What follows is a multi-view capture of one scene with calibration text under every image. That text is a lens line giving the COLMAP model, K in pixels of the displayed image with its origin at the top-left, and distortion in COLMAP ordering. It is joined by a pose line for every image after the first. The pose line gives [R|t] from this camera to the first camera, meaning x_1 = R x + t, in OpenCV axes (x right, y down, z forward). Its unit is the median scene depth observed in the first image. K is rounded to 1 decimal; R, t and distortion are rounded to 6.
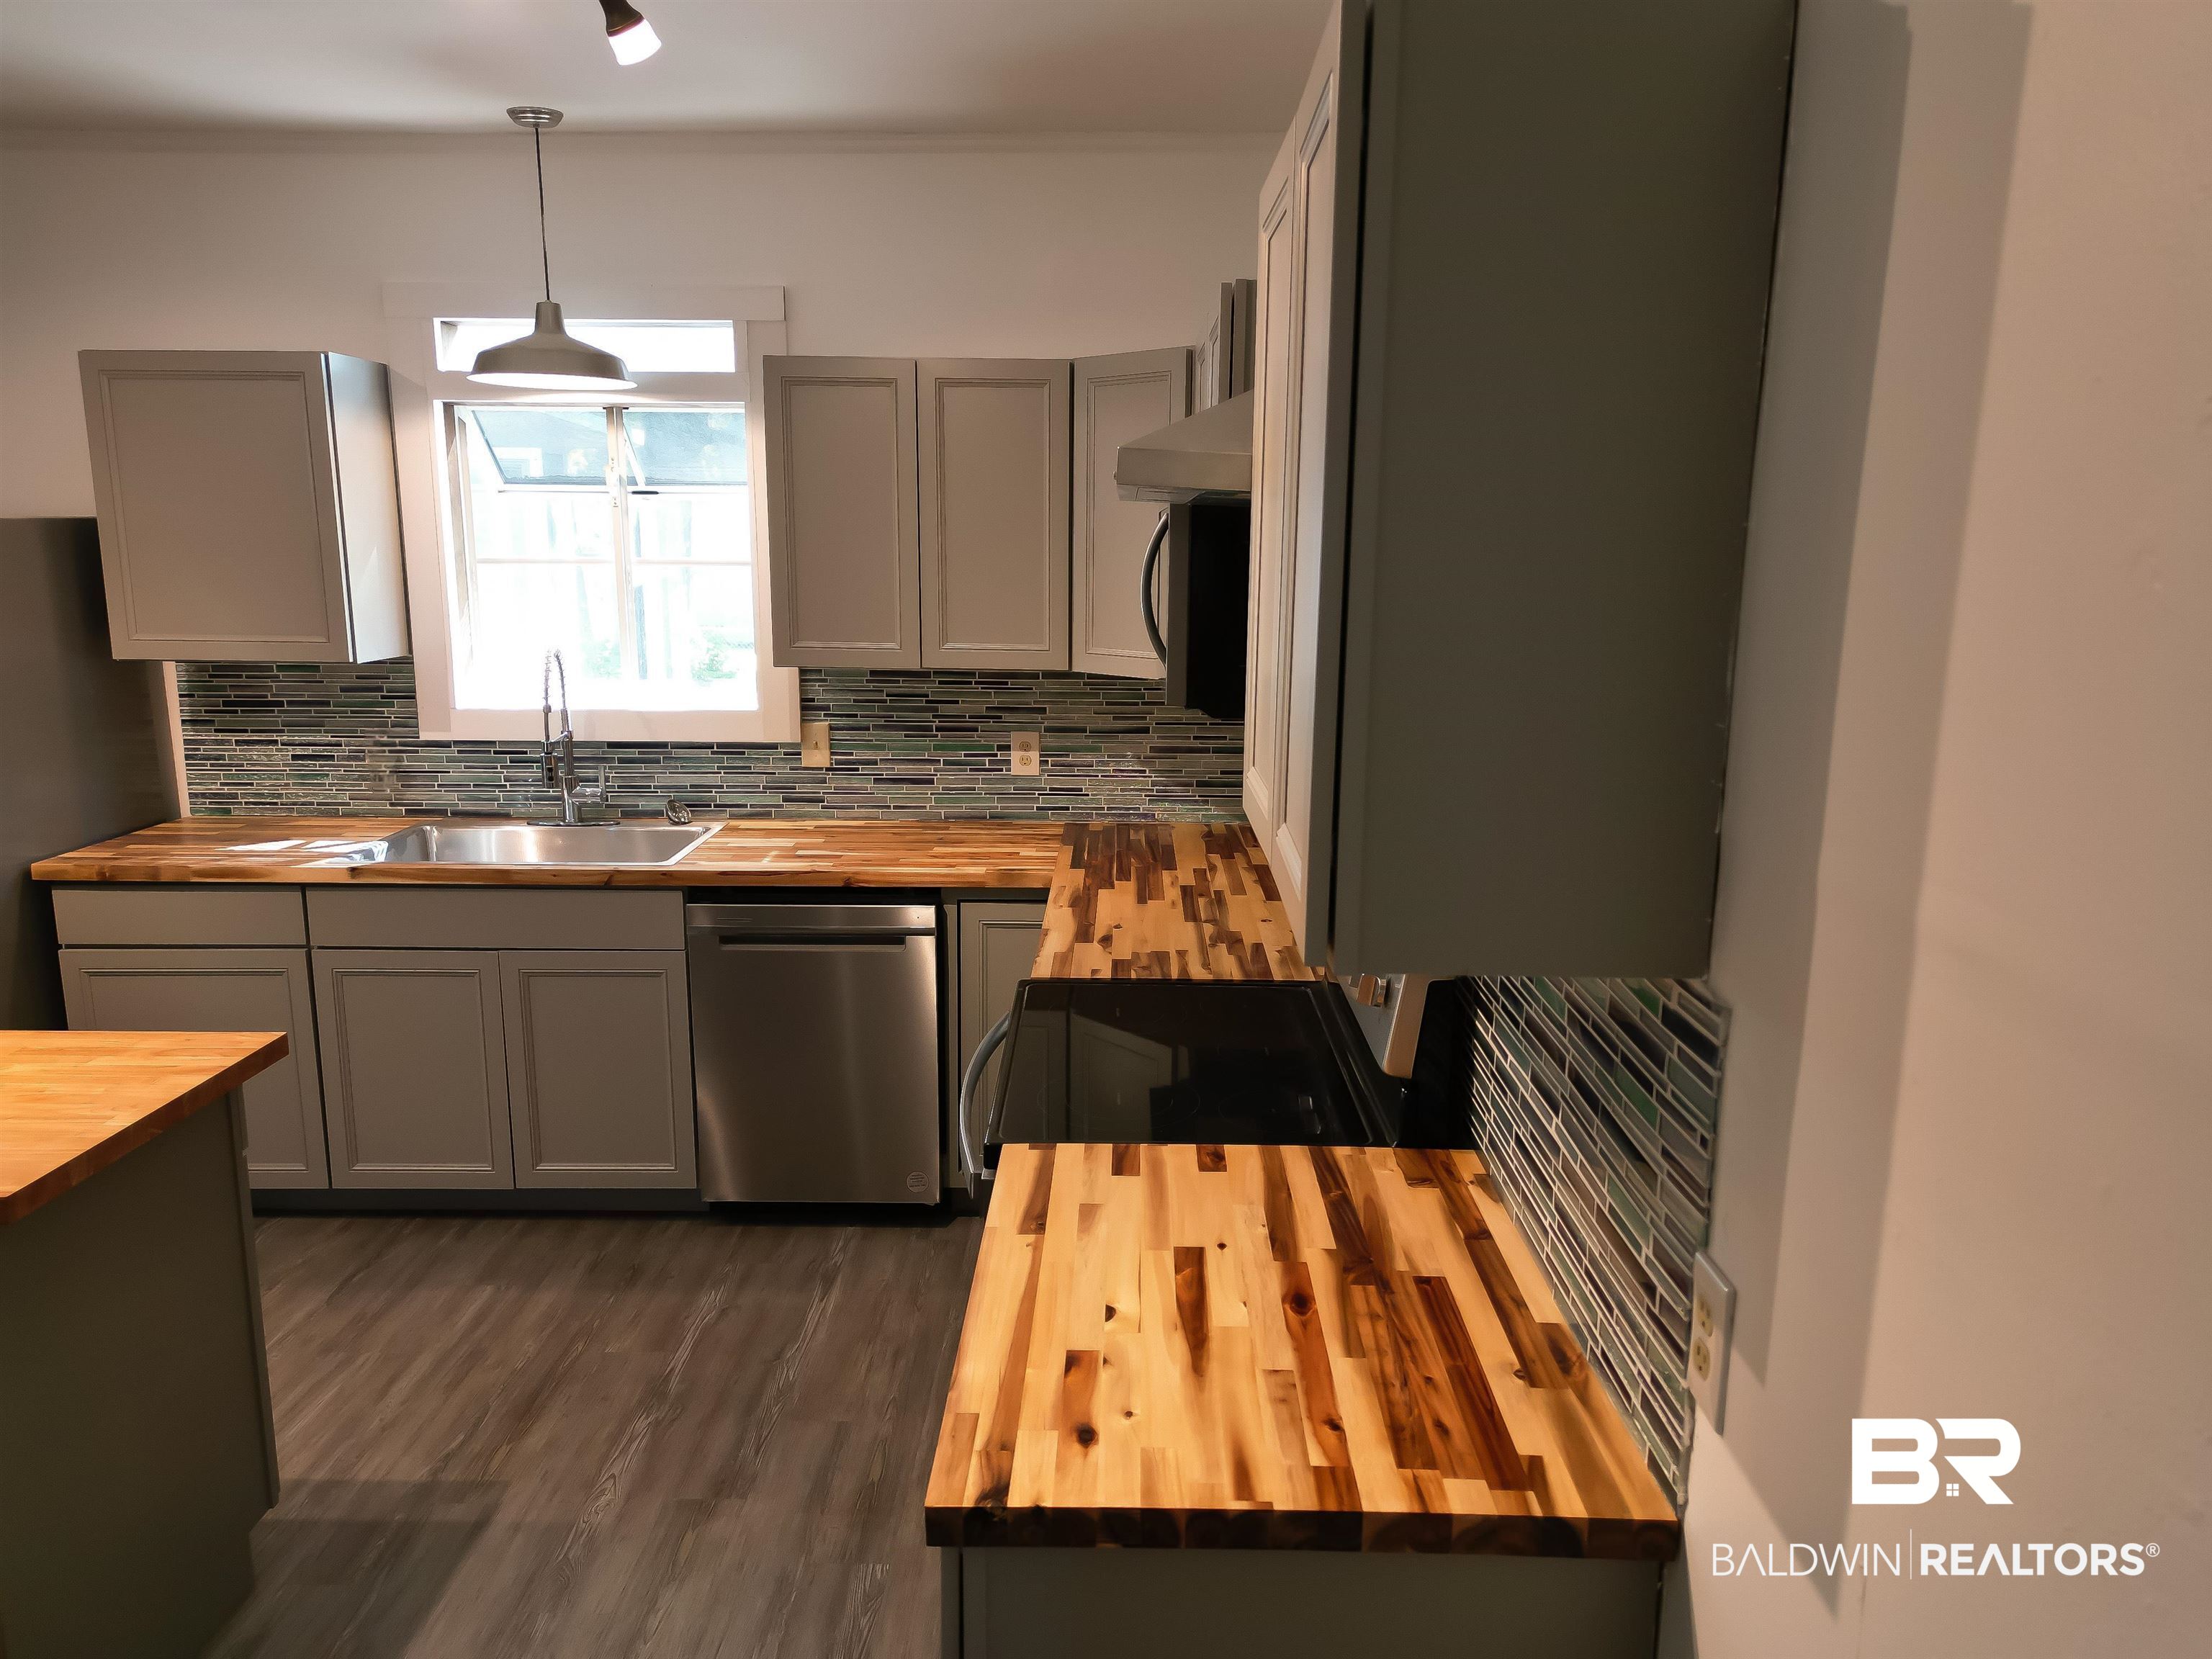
lens RADIAL K [[1555.5, 0, 1113.1], [0, 1555.5, 837.3], [0, 0, 1]] dist [0.075608, -0.052082]
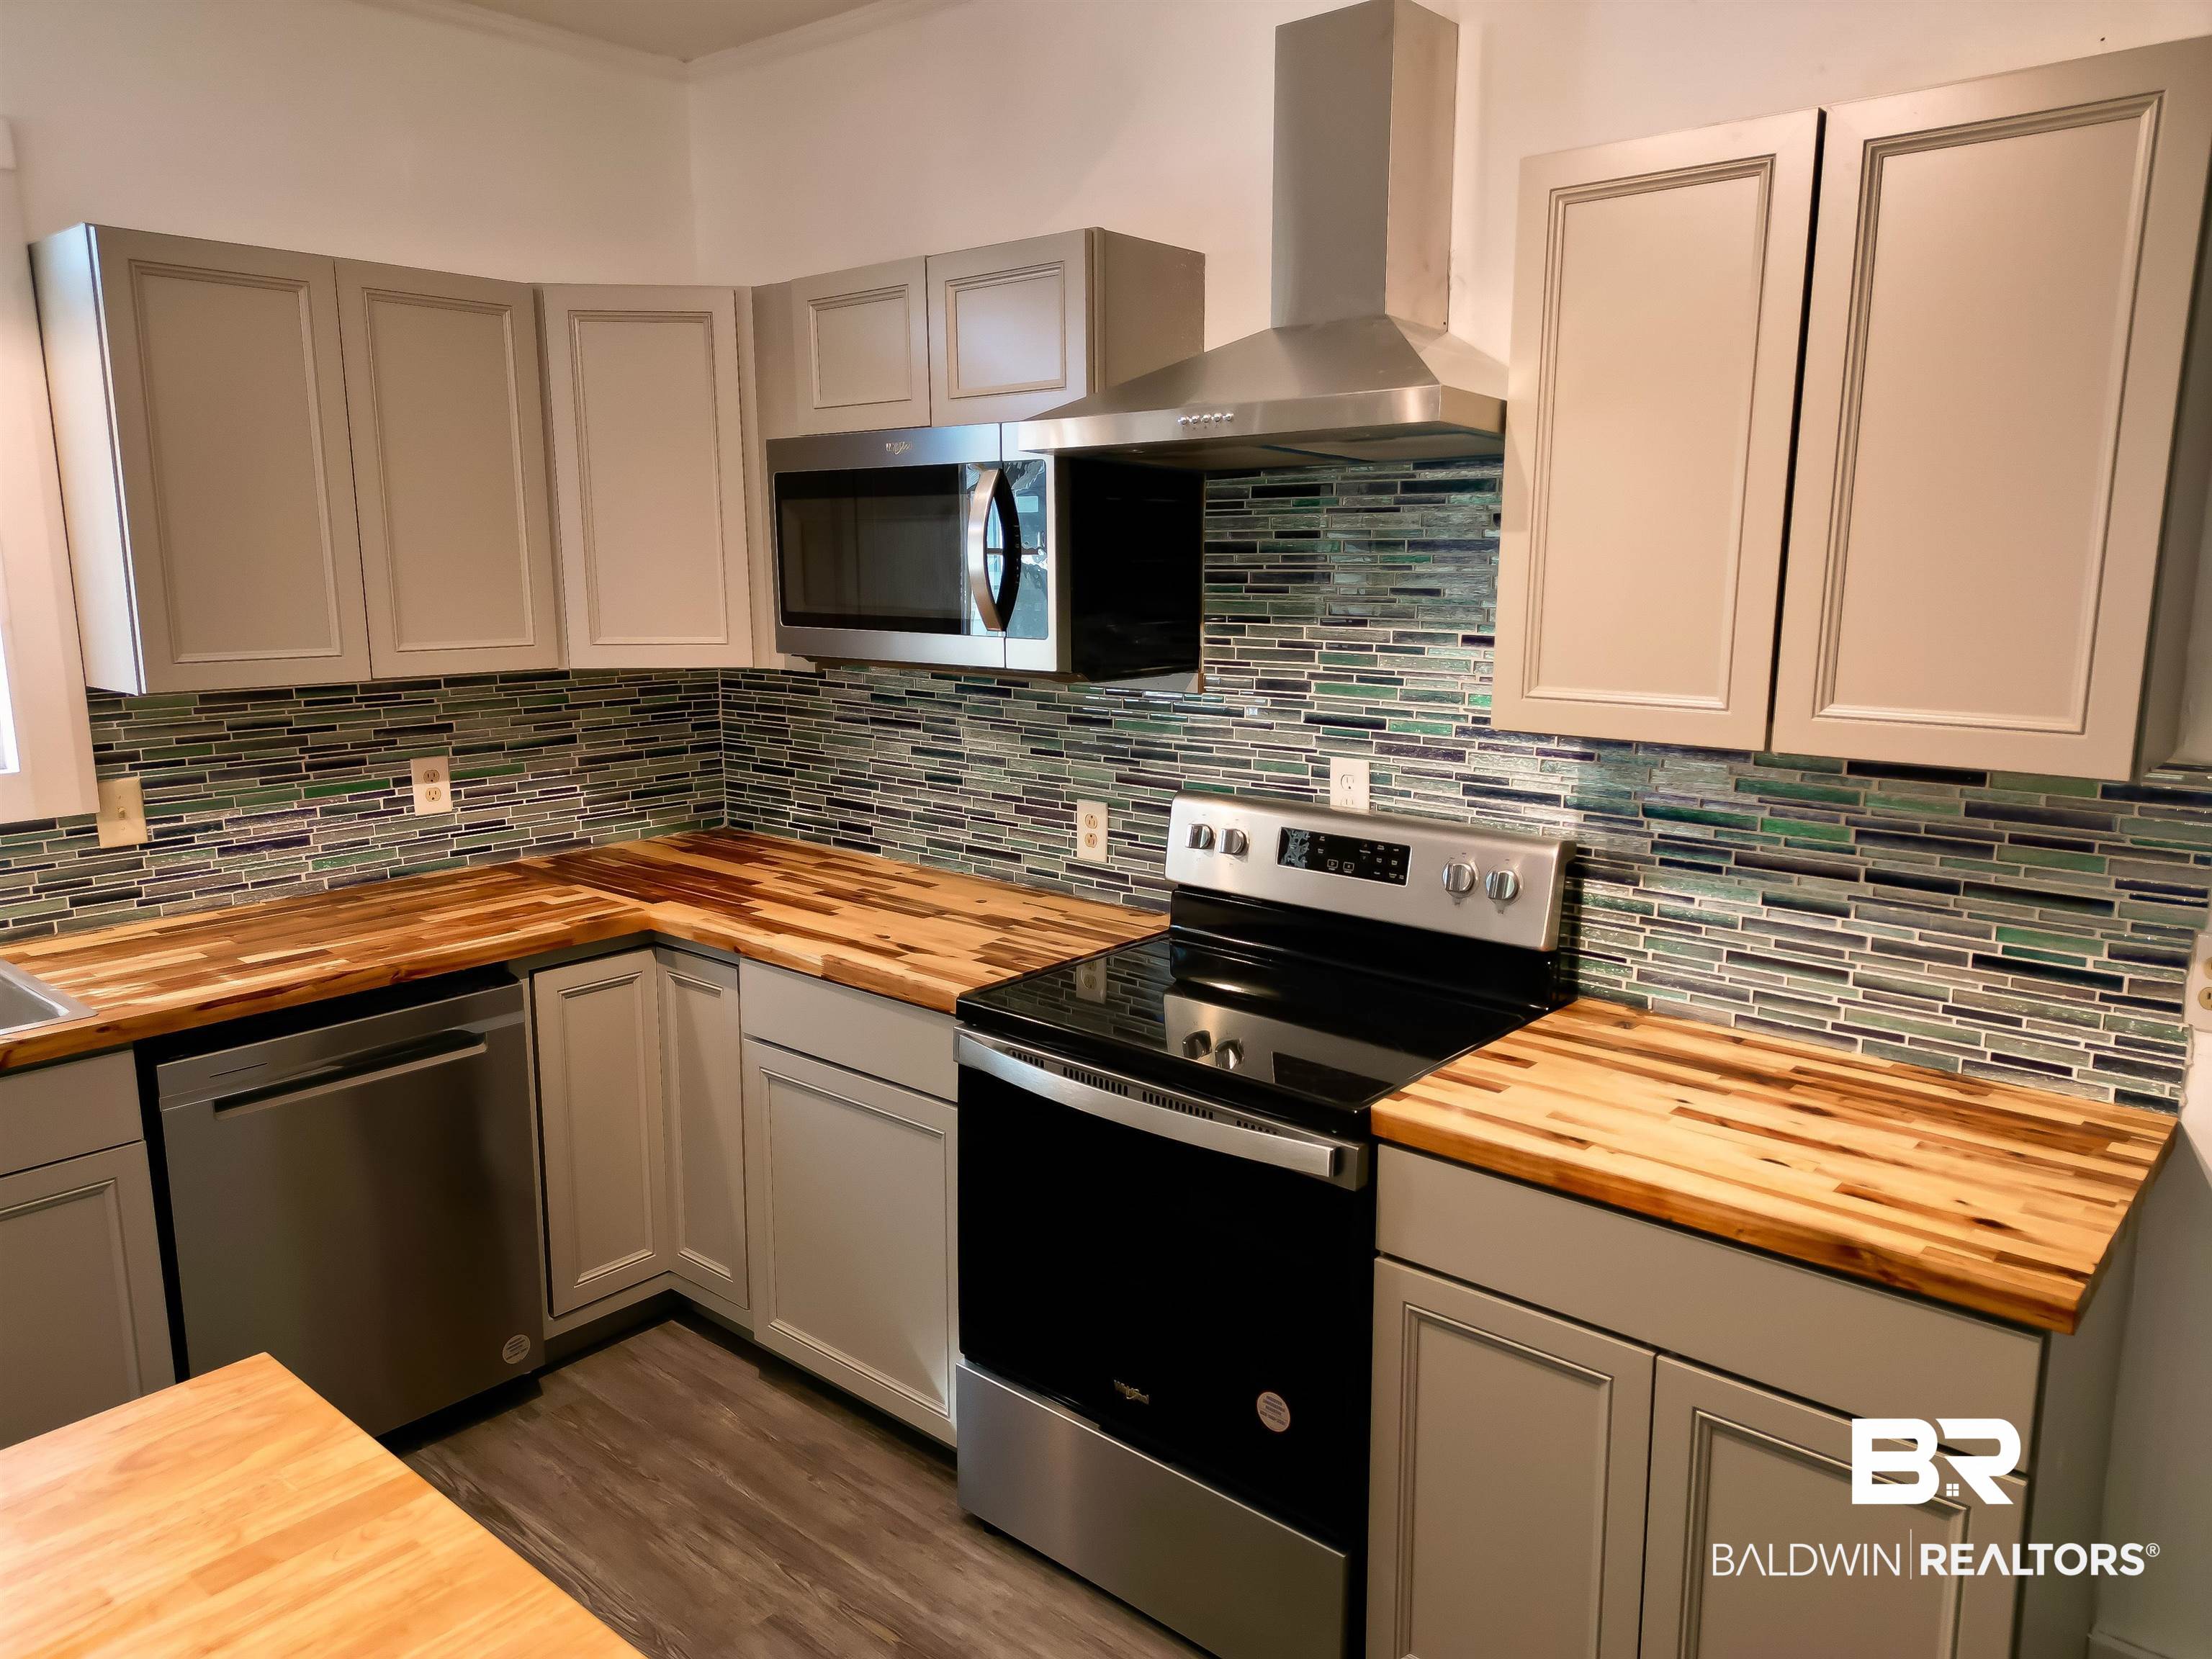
lens RADIAL K [[1555.5, 0, 1119.9], [0, 1555.5, 825.3], [0, 0, 1]] dist [0.075608, -0.052082]
pose [[0.639981, -0.147053, 0.754188, -0.432180], [0.155165, 0.986029, 0.060588, -0.028759], [-0.752561, 0.078248, 0.653857, 0.231414]]
